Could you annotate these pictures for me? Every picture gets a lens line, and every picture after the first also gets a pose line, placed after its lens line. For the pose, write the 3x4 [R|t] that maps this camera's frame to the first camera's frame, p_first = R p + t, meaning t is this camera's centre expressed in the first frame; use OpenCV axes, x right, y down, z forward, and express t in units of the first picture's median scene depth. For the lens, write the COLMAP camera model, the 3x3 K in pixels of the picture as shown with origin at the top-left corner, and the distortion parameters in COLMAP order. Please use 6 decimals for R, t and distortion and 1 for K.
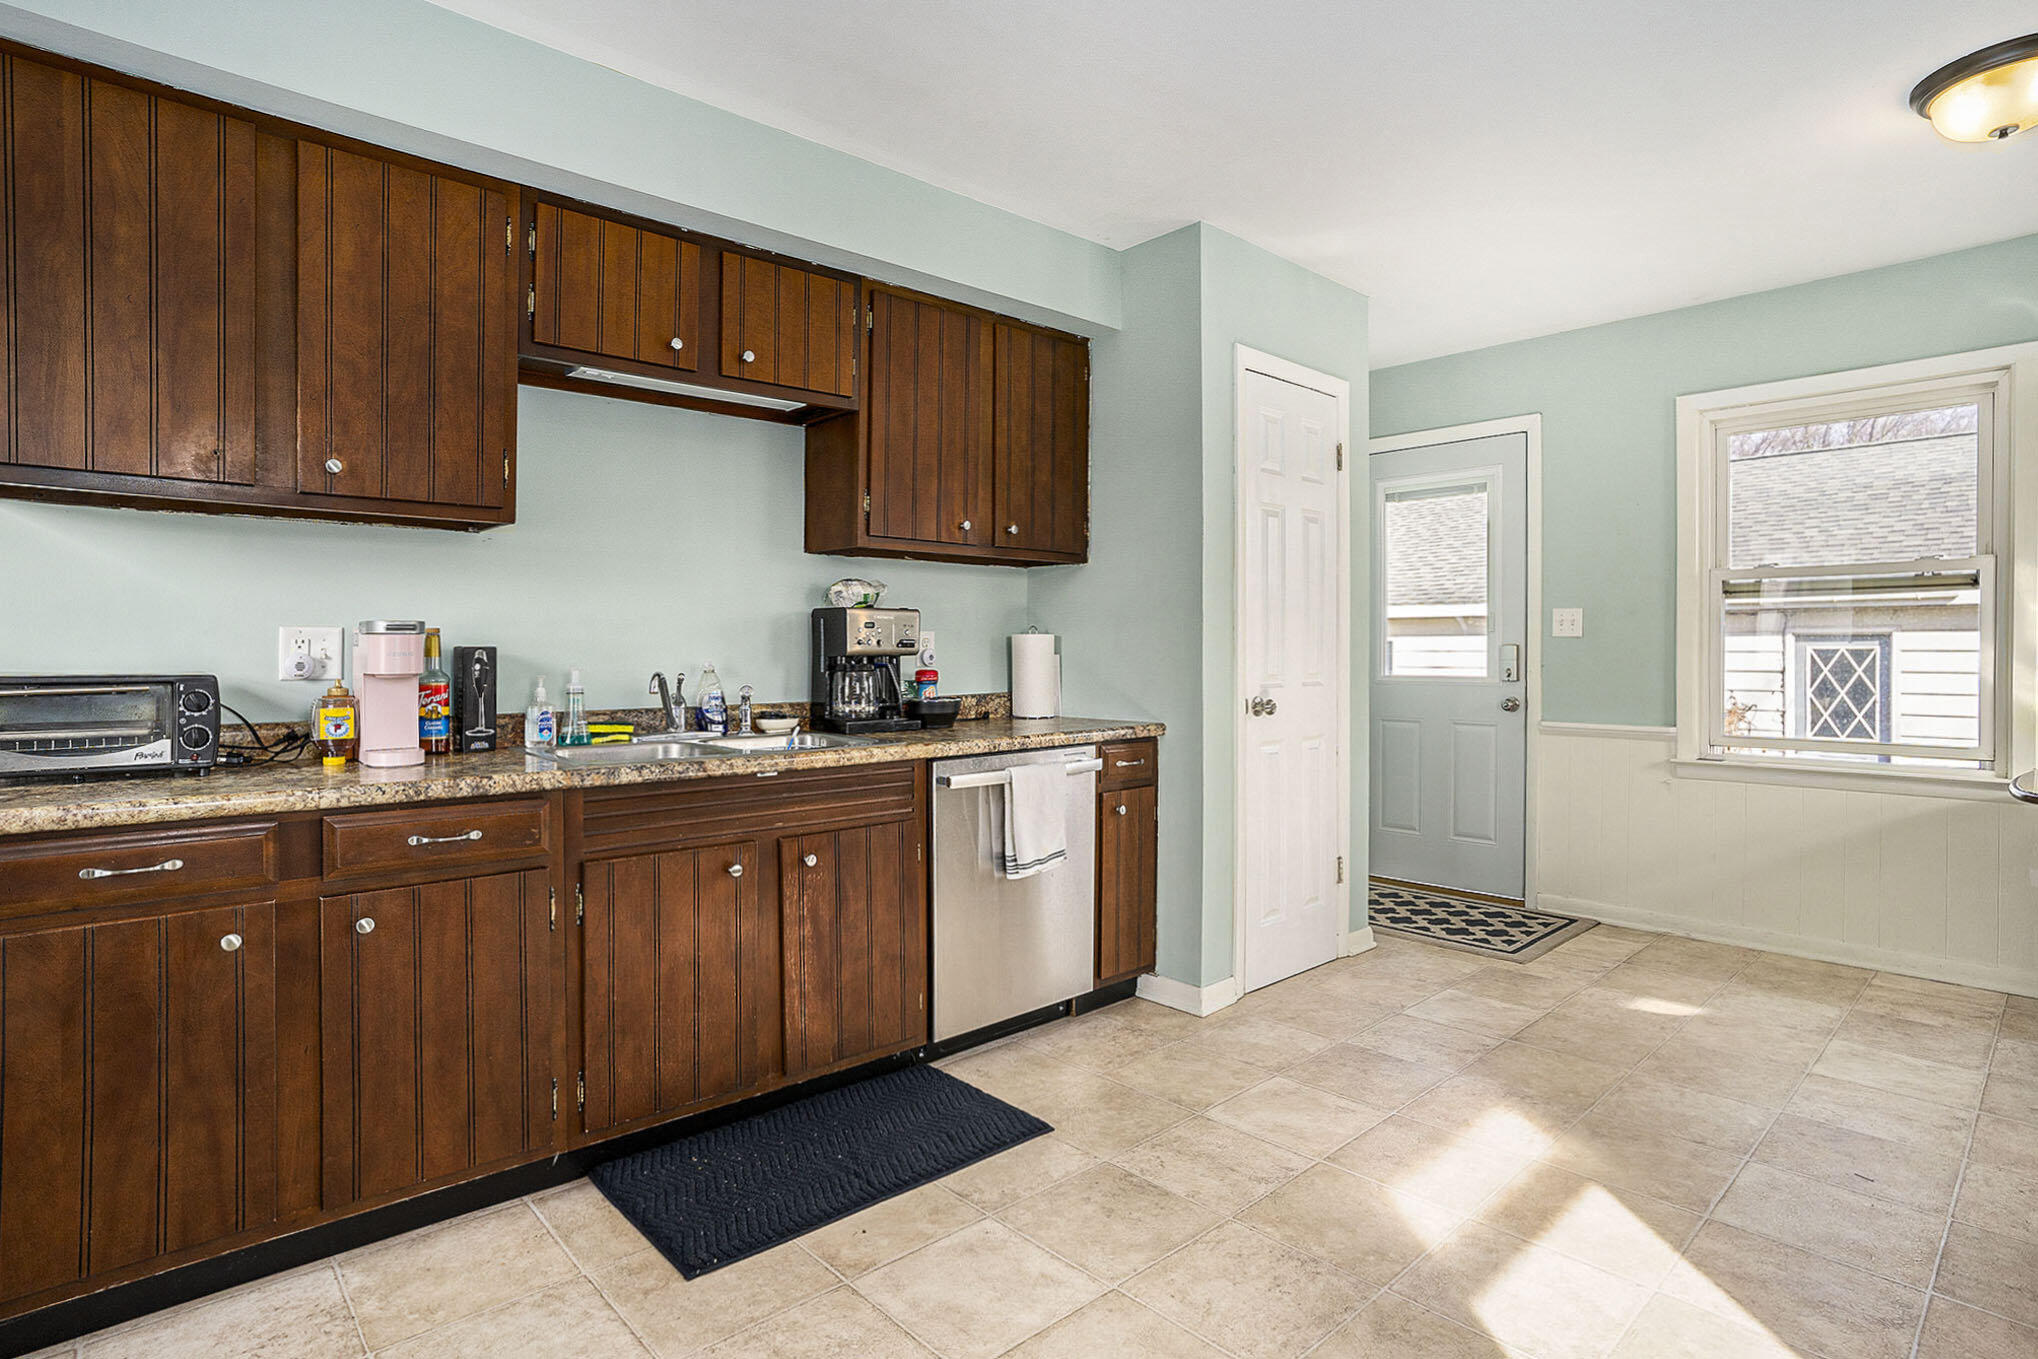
lens RADIAL K [[1034.4, 0, 1022.7], [0, 1034.4, 679.6], [0, 0, 1]] dist [-0.086200, 0.041783]
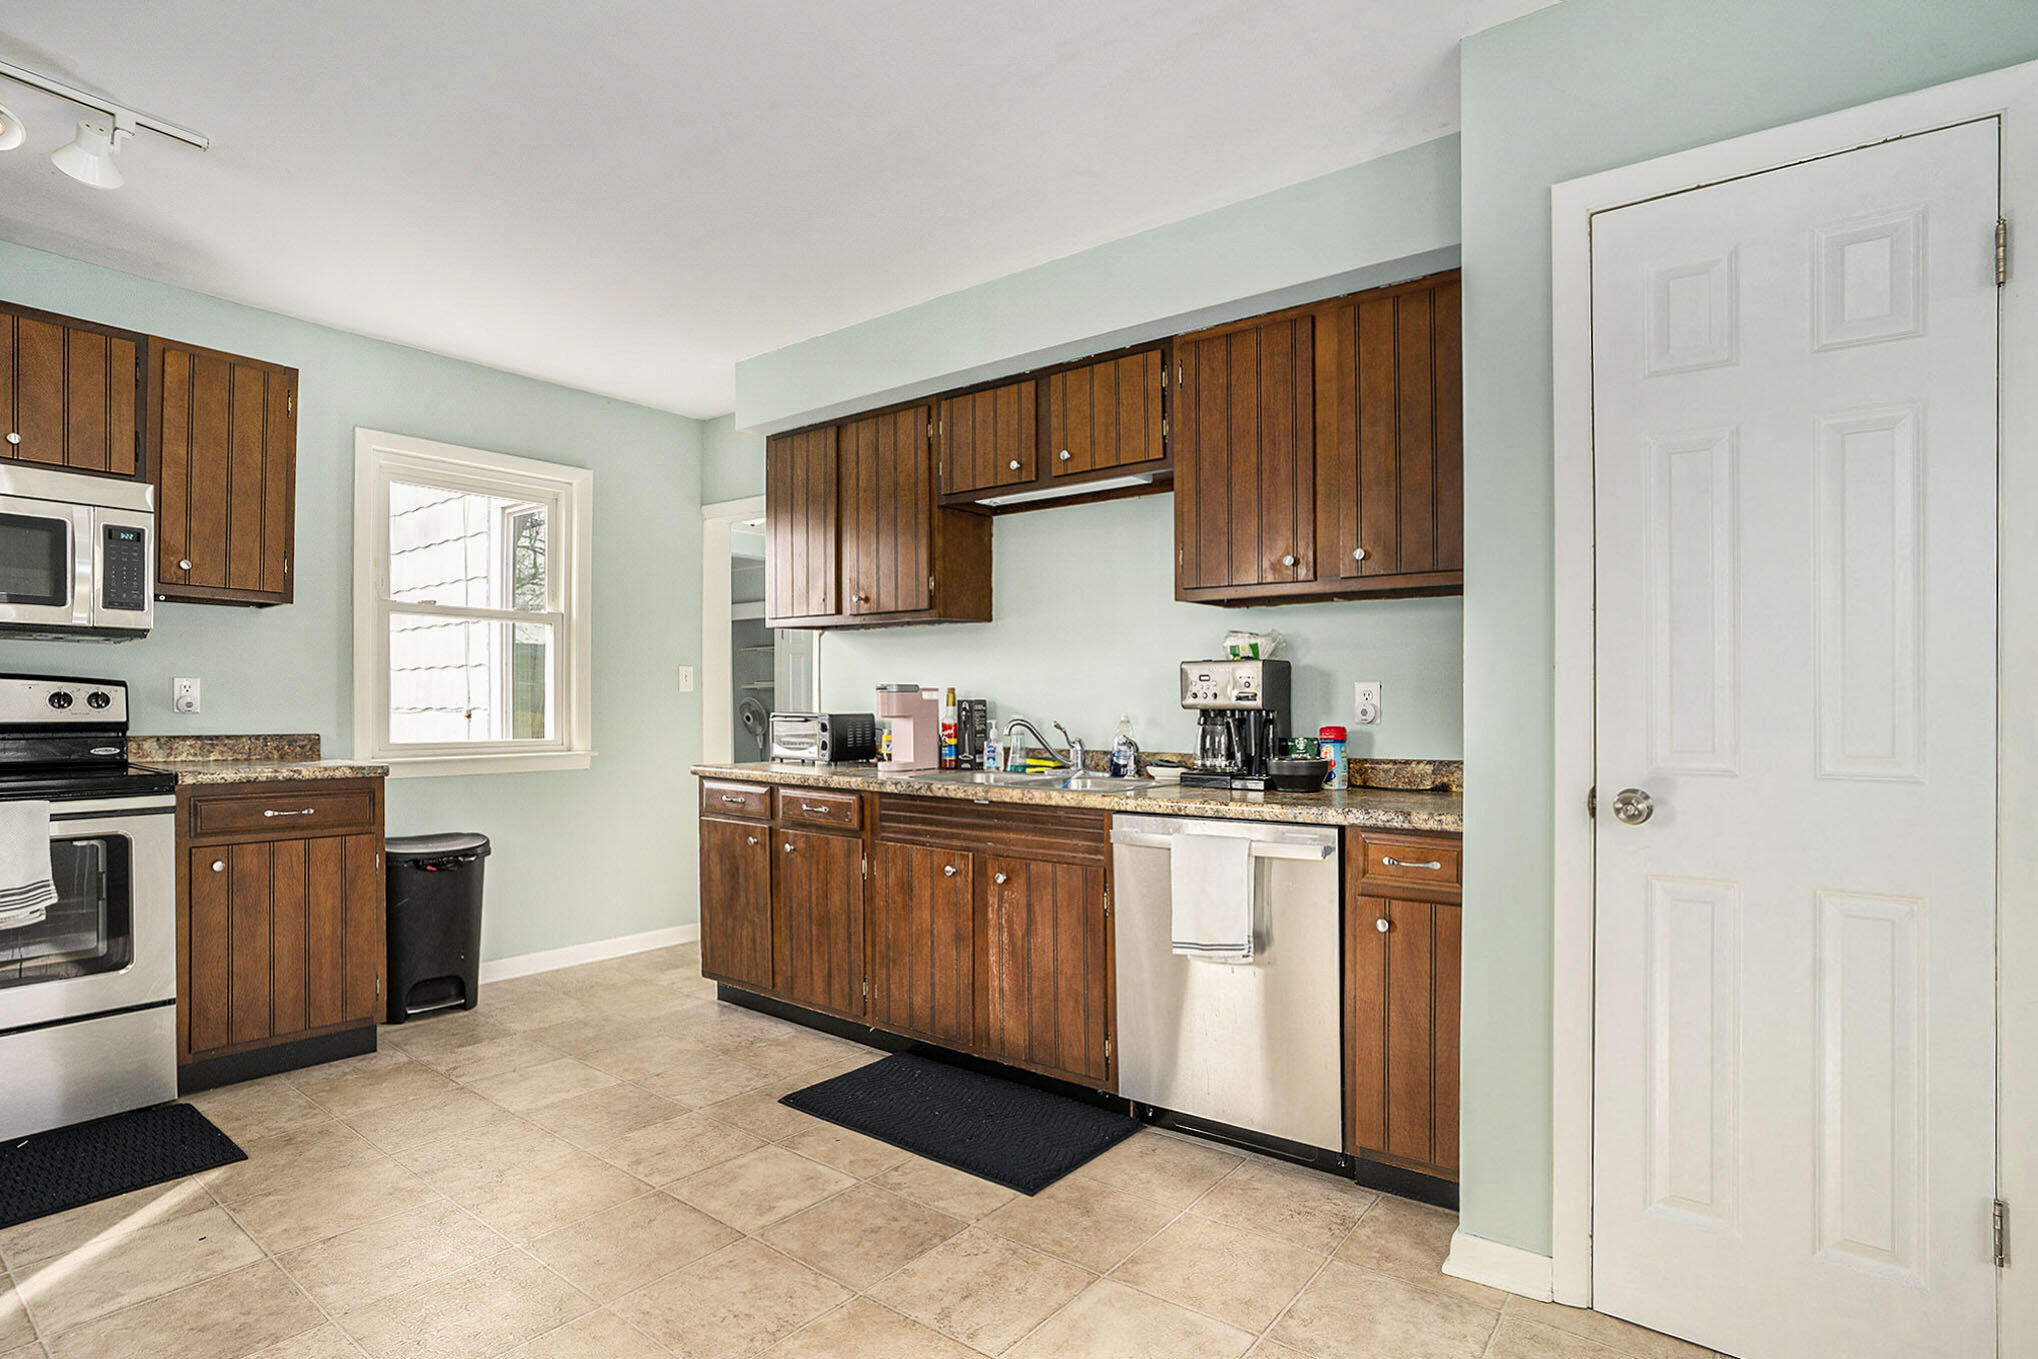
lens RADIAL K [[1034.4, 0, 1022.7], [0, 1034.4, 679.6], [0, 0, 1]] dist [-0.086200, 0.041783]
pose [[0.183165, -0.019123, -0.982896, 0.965334], [-0.030564, 0.999217, -0.025136, -0.026204], [0.982607, 0.034645, 0.182437, 0.777741]]
